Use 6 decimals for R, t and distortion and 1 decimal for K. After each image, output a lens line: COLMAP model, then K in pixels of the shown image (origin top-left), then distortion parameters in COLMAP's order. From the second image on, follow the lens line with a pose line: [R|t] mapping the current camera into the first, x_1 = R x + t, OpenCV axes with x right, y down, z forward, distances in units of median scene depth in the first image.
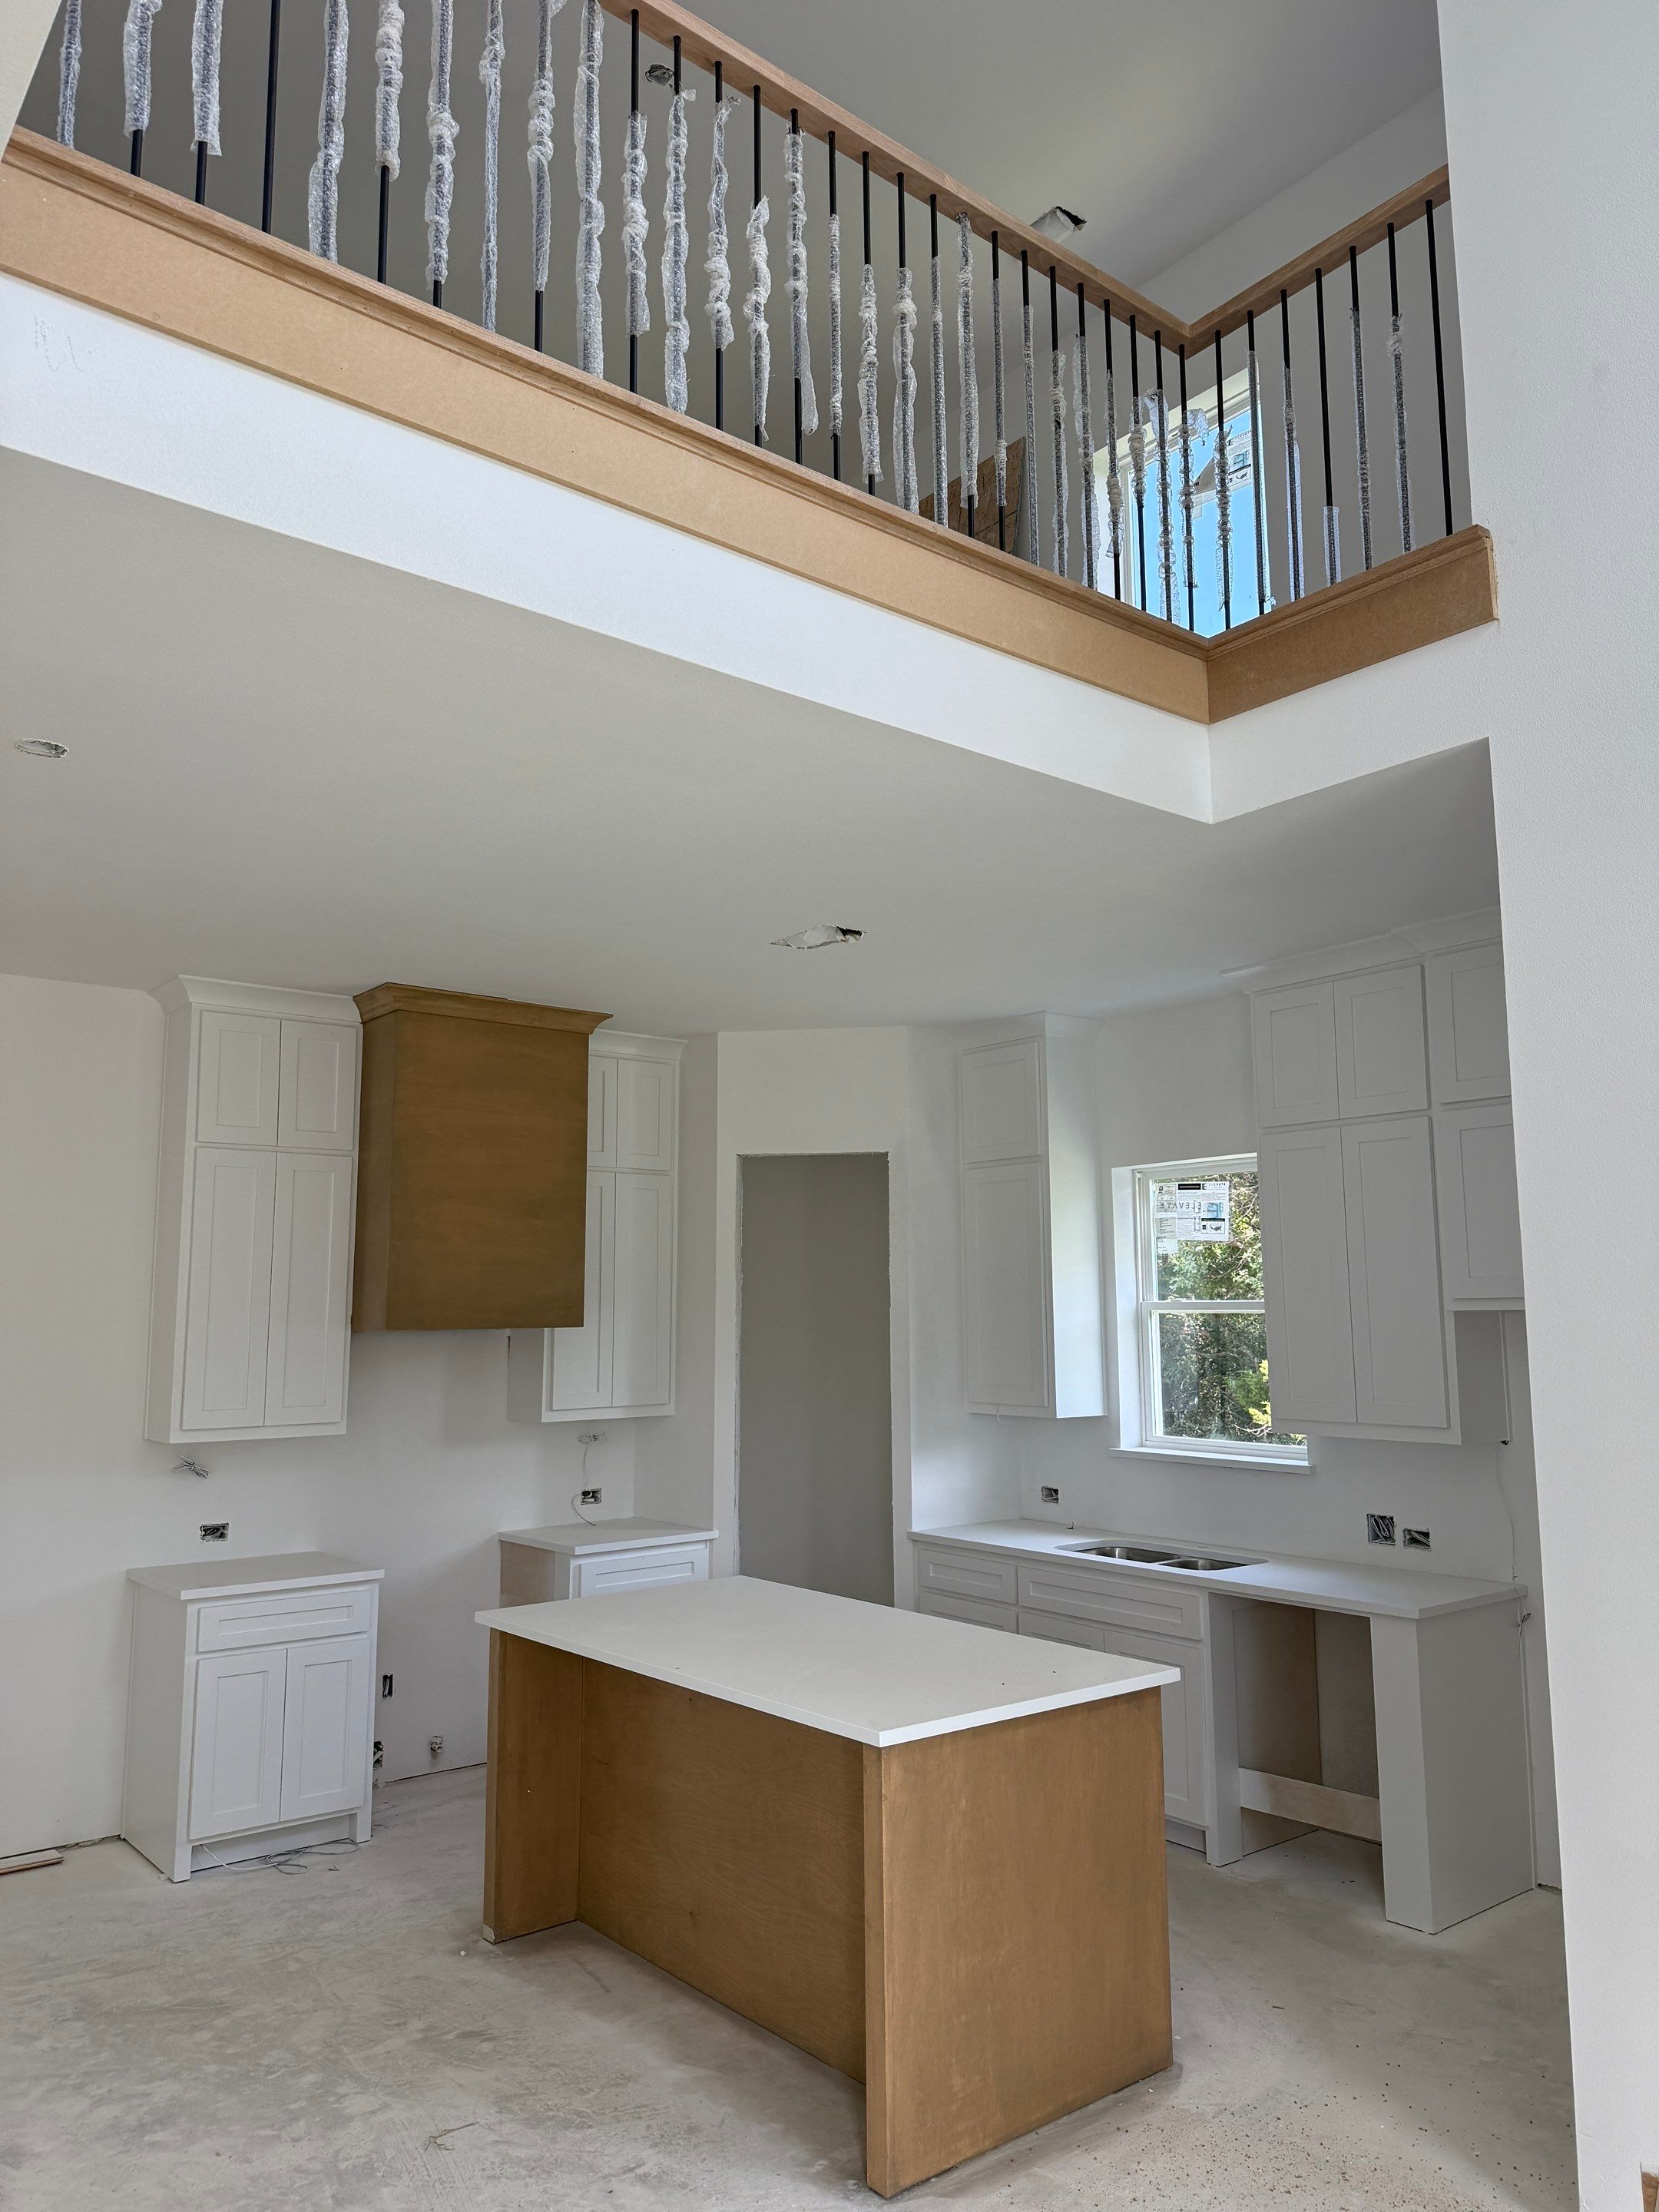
lens RADIAL K [[1549.6, 0, 837.9], [0, 1549.6, 1100.6], [0, 0, 1]] dist [0.040897, -0.044520]
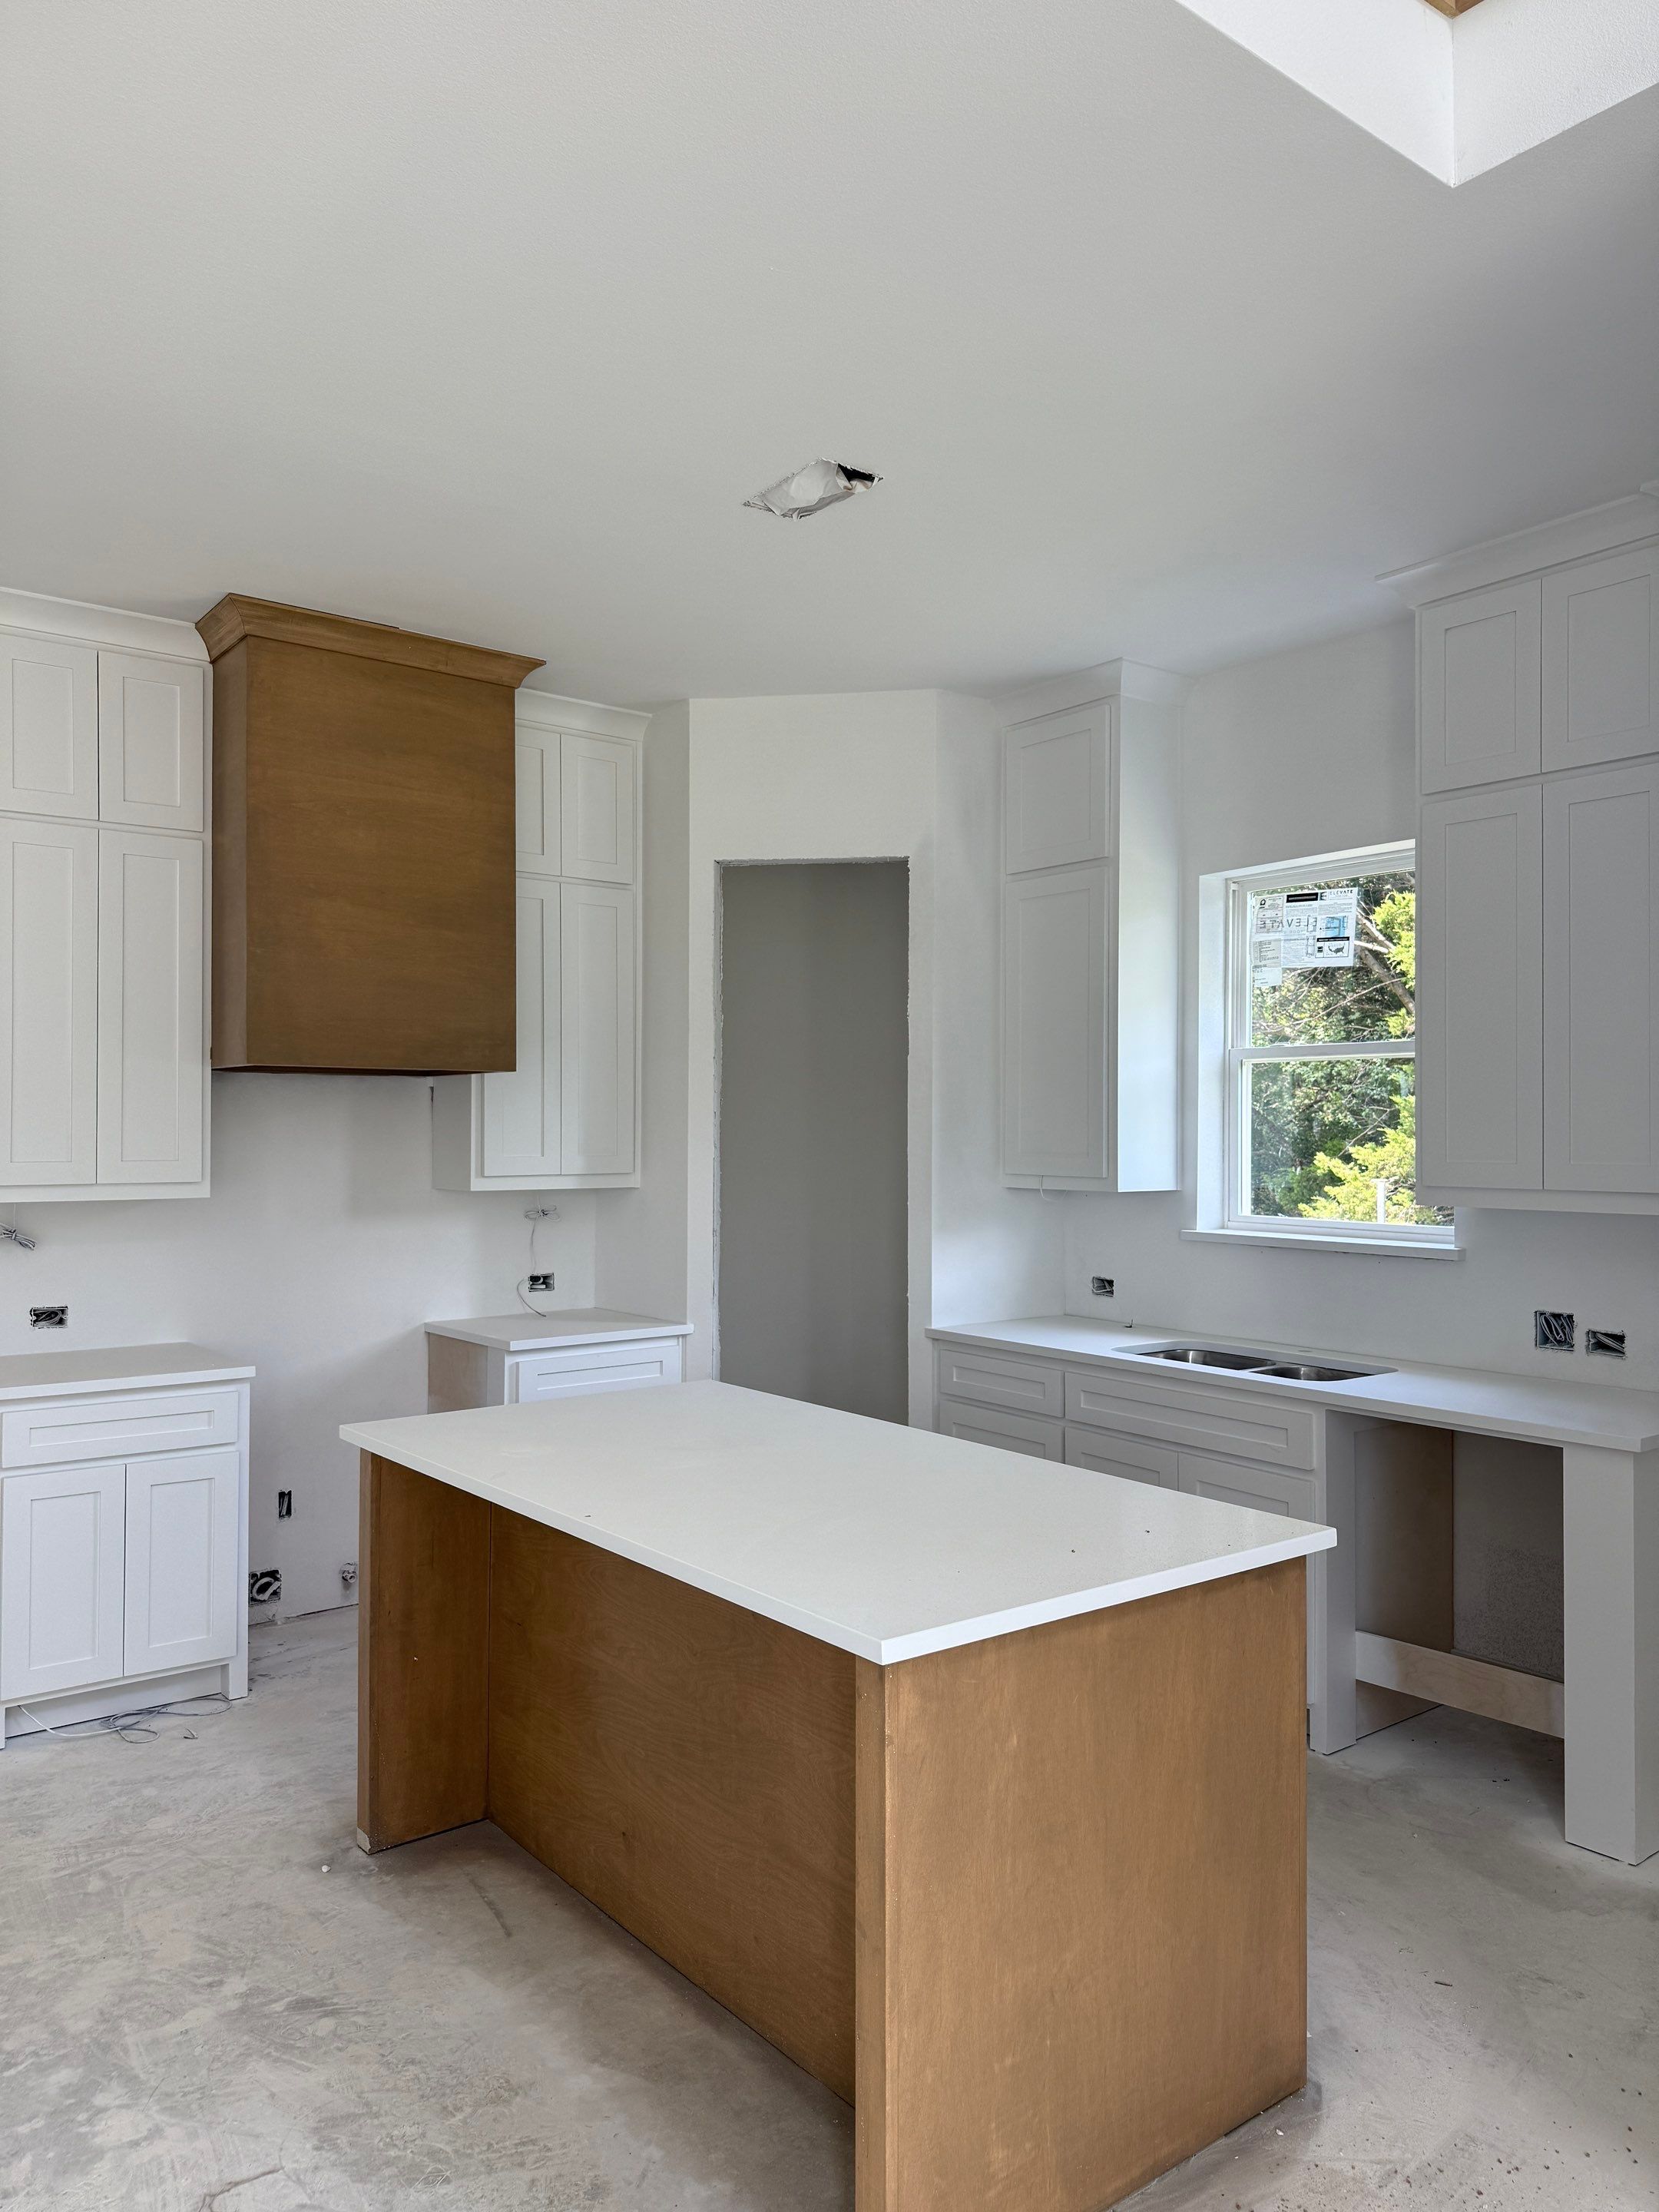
lens RADIAL K [[1549.6, 0, 827.7], [0, 1549.6, 1104.6], [0, 0, 1]] dist [0.040897, -0.044520]
pose [[0.999782, 0.008567, -0.019042, 0.009432], [-0.006096, 0.991981, 0.126239, 0.073509], [0.019970, -0.126096, 0.991817, 0.260015]]
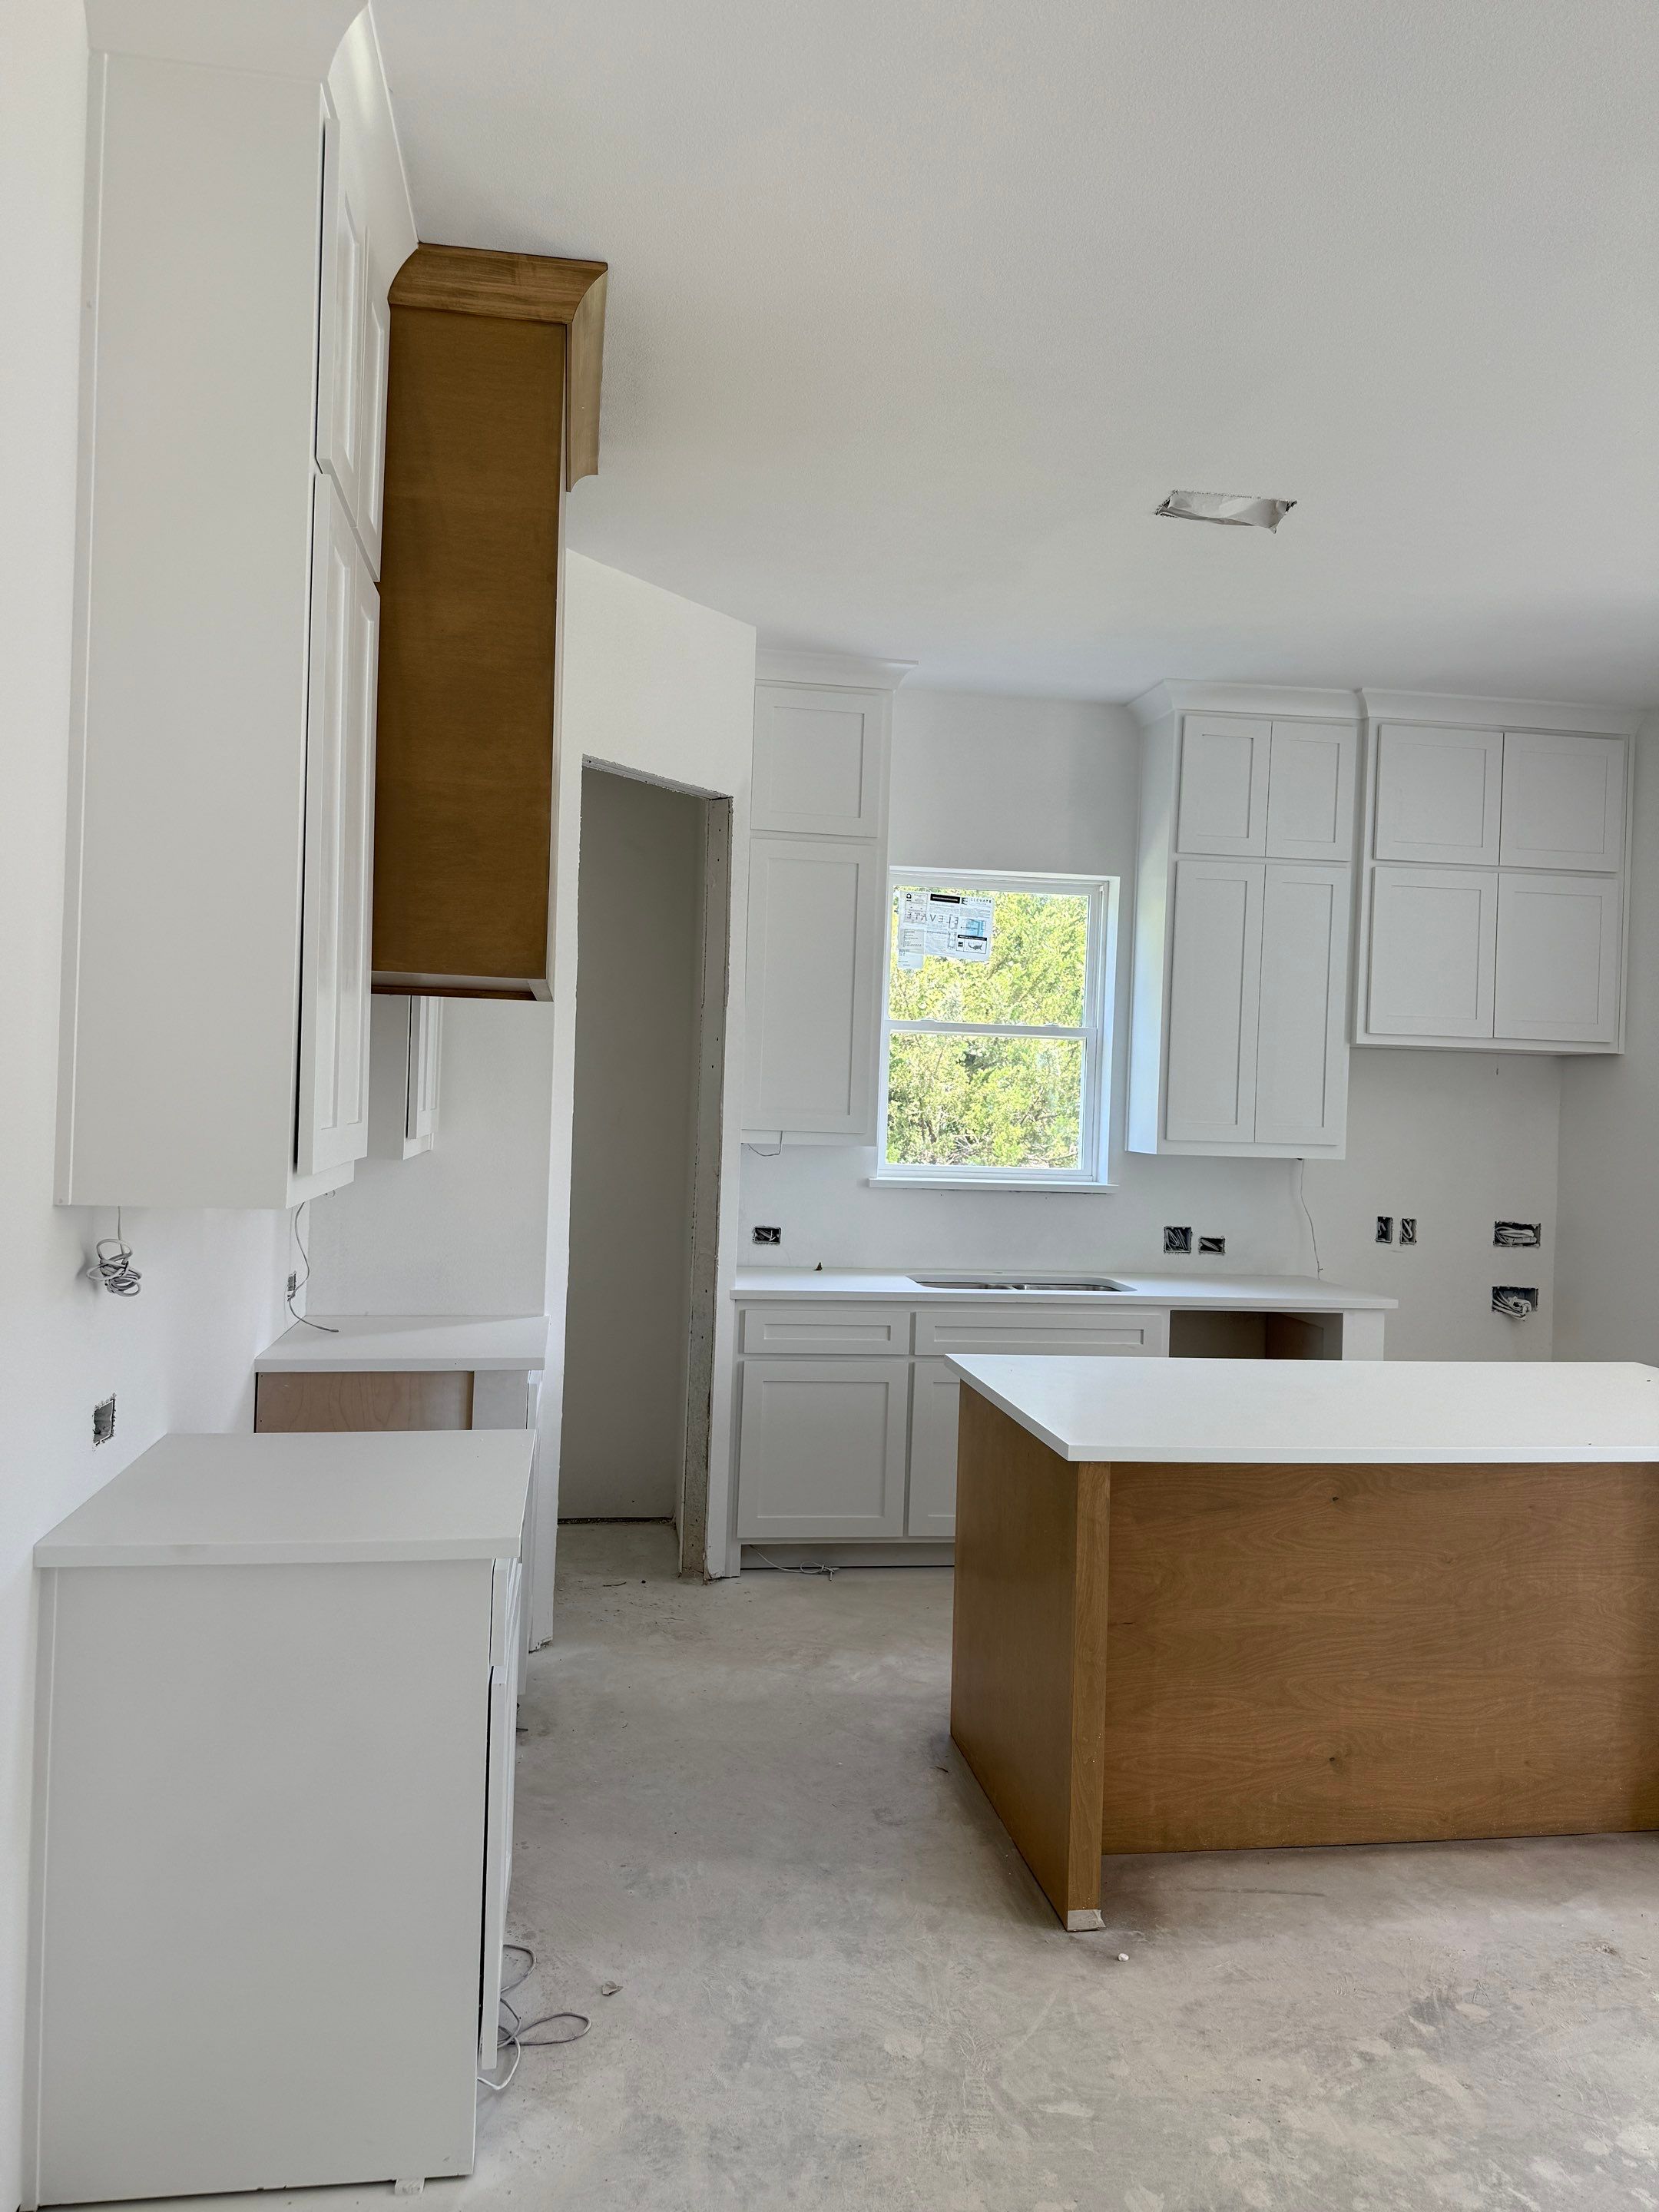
lens RADIAL K [[1549.6, 0, 792.1], [0, 1549.6, 1079.6], [0, 0, 1]] dist [0.040897, -0.044520]
pose [[0.508896, 0.026885, 0.860408, -0.732003], [-0.156096, 0.985824, 0.061520, 0.142984], [-0.846557, -0.165614, 0.505878, 0.711754]]
